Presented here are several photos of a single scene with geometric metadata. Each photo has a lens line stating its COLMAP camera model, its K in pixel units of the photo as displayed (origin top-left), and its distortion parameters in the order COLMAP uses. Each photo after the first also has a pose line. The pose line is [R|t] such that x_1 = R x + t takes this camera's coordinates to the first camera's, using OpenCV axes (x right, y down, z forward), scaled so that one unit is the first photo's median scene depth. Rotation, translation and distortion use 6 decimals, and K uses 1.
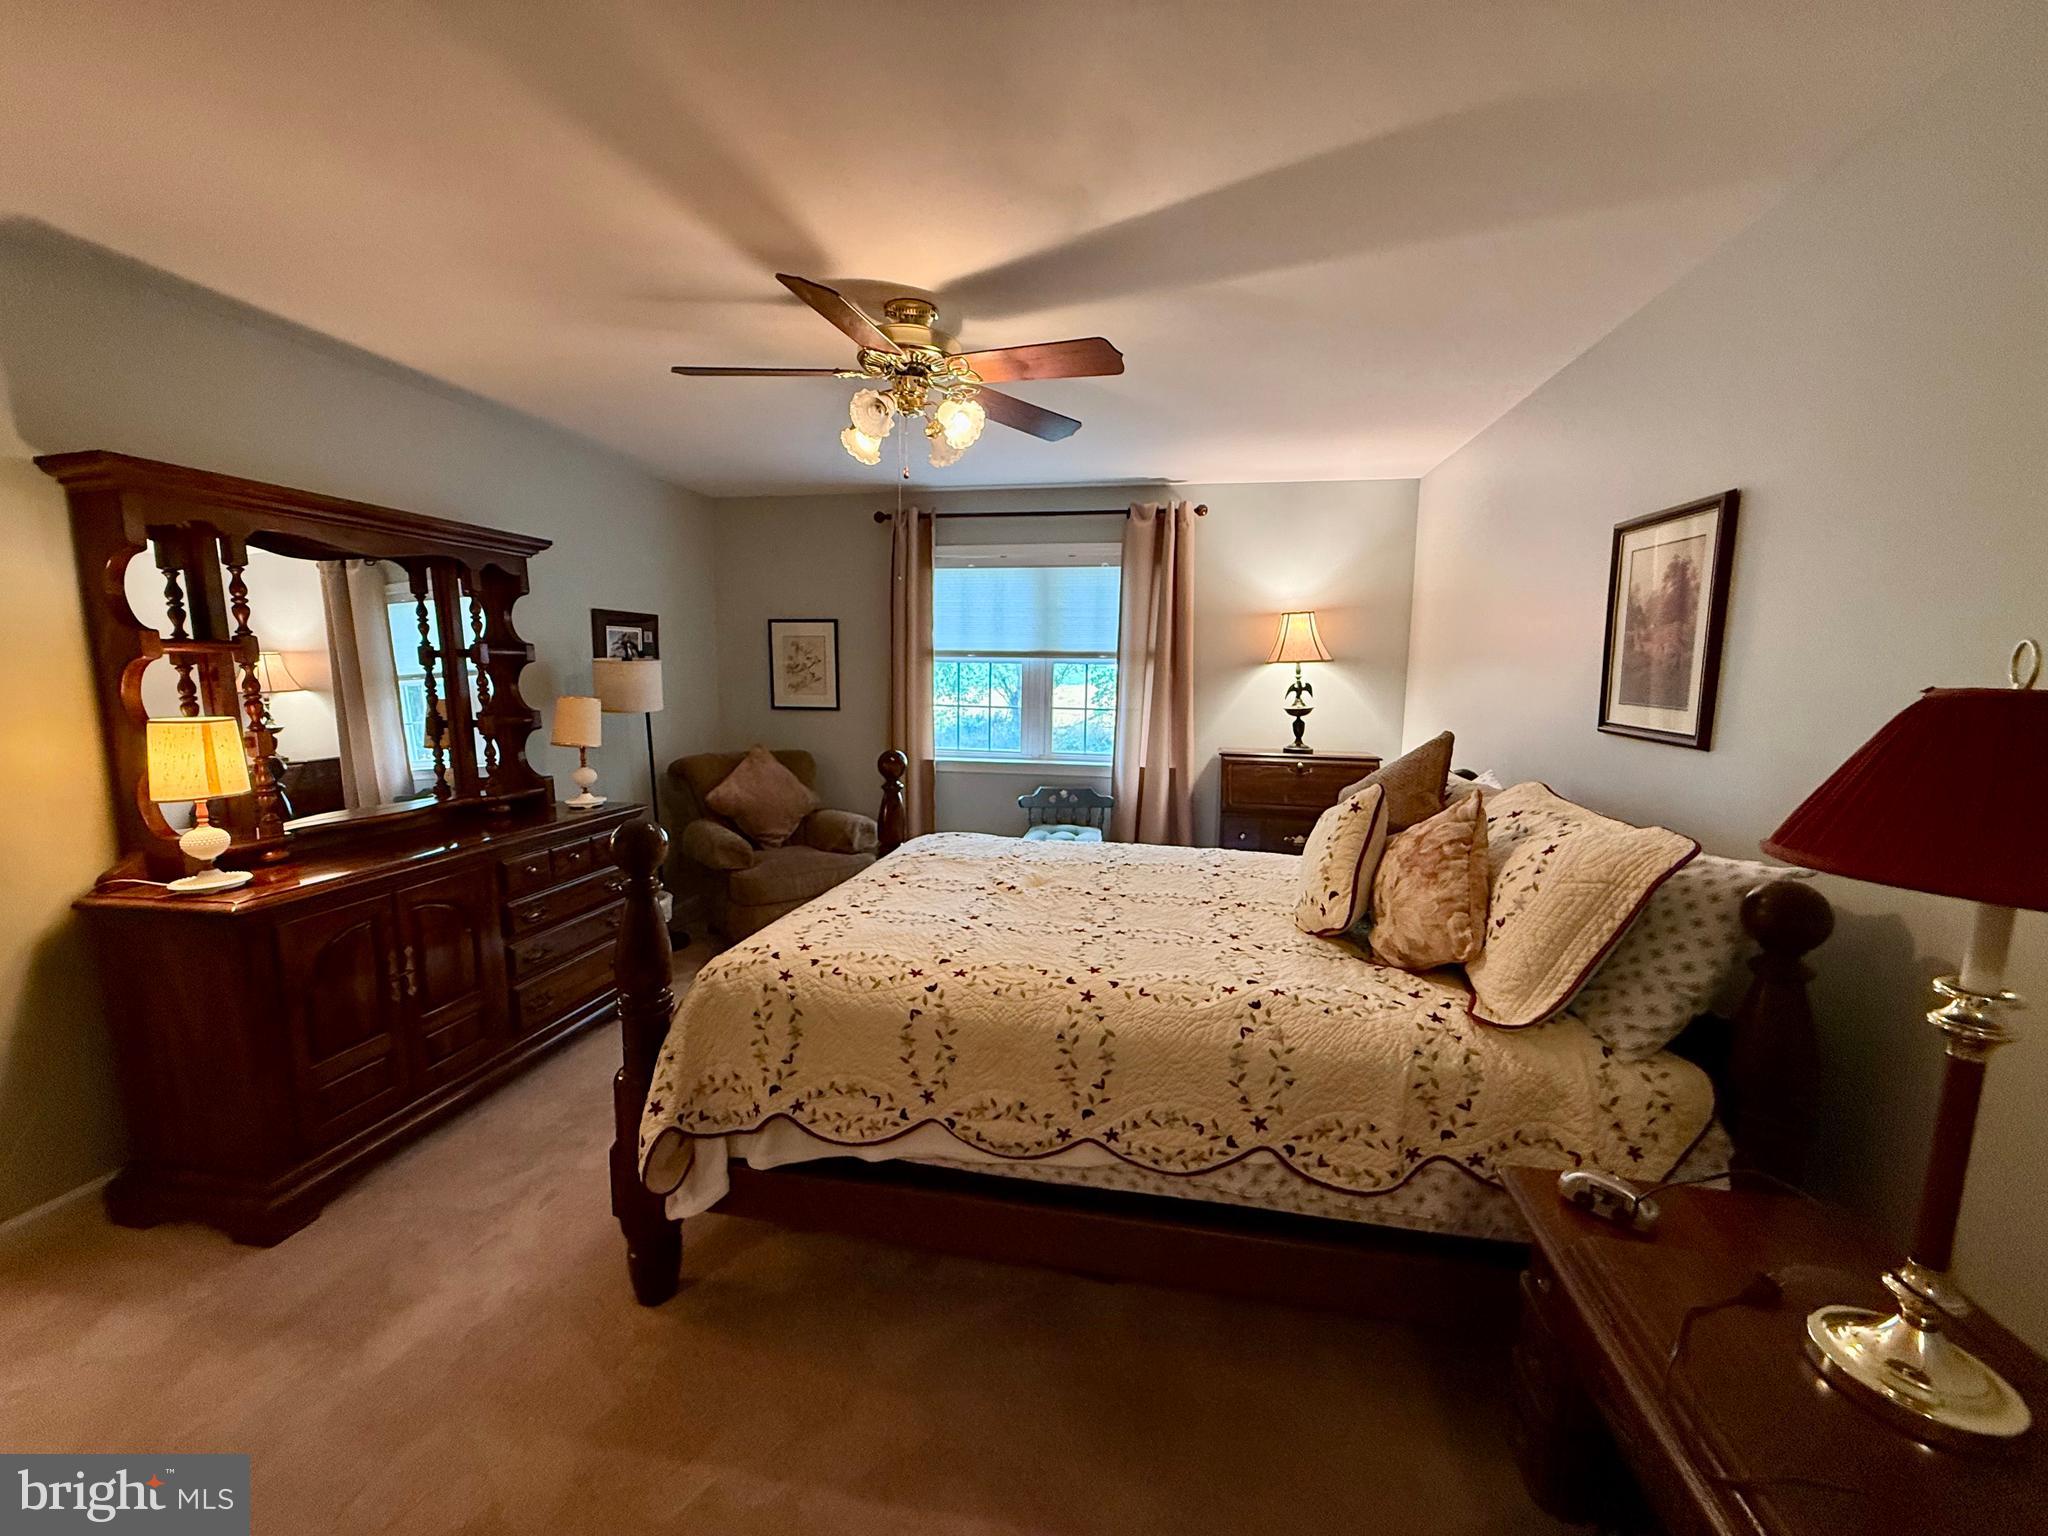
lens RADIAL K [[813.7, 0, 1023.3], [0, 813.7, 770.1], [0, 0, 1]] dist [-0.000801, 0.000468]
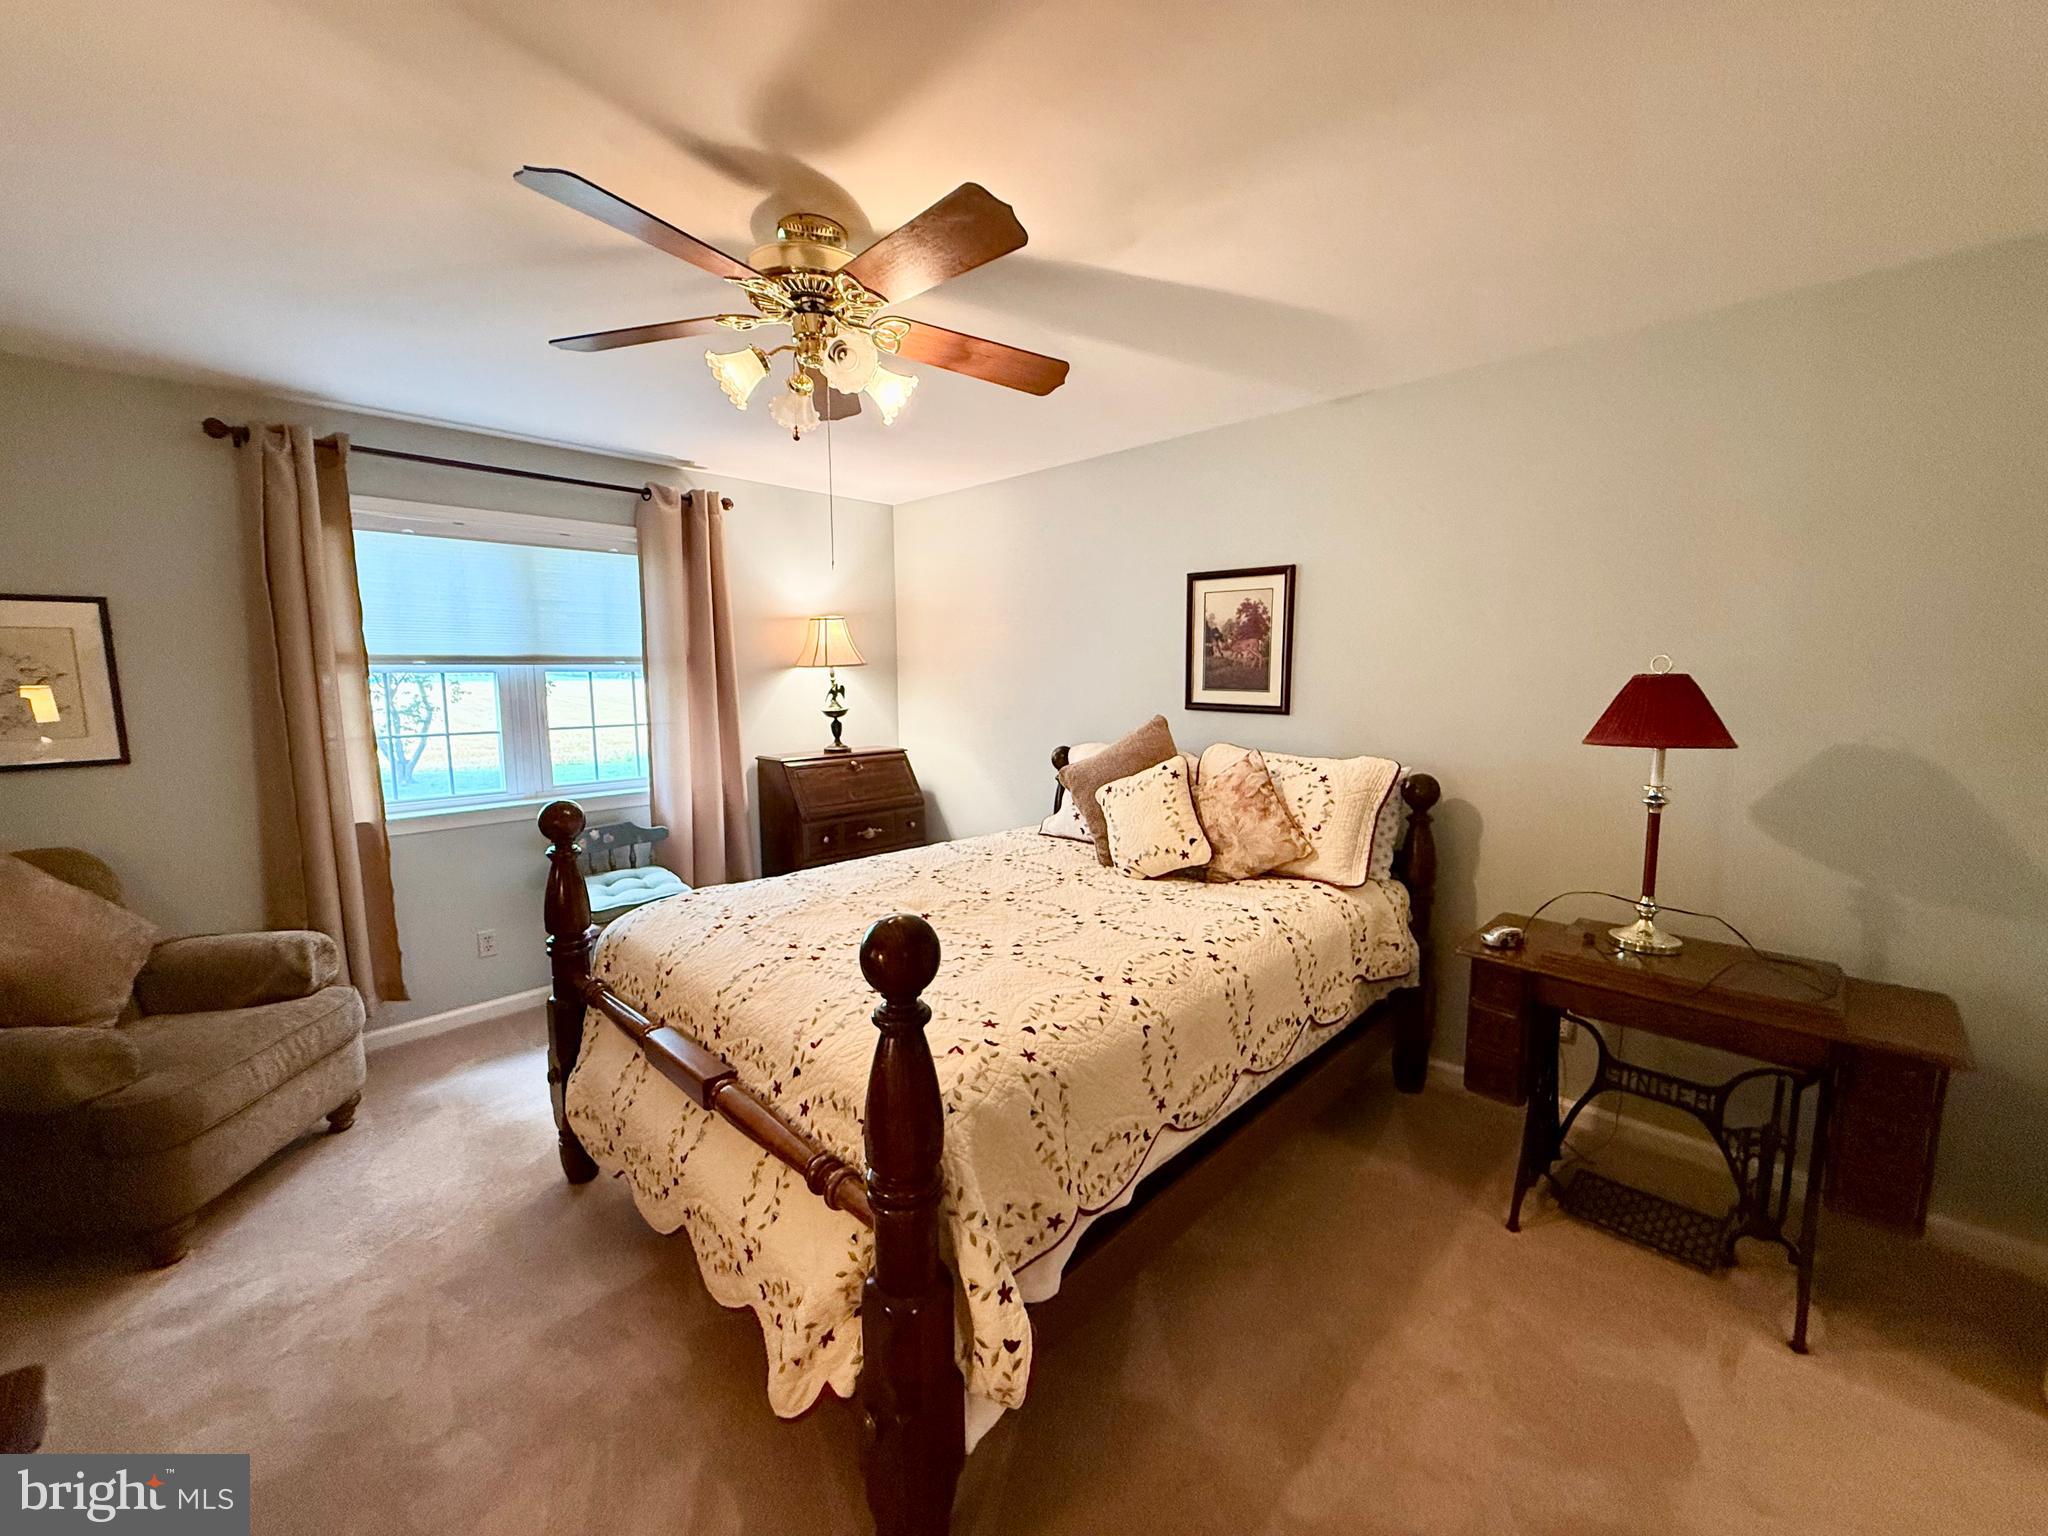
lens RADIAL K [[813.7, 0, 1023.2], [0, 813.7, 767.7], [0, 0, 1]] dist [-0.000801, 0.000468]
pose [[0.552121, -0.116065, 0.825646, -0.403685], [0.119056, 0.991091, 0.059707, -0.036696], [-0.825220, 0.065332, 0.561020, 0.225035]]
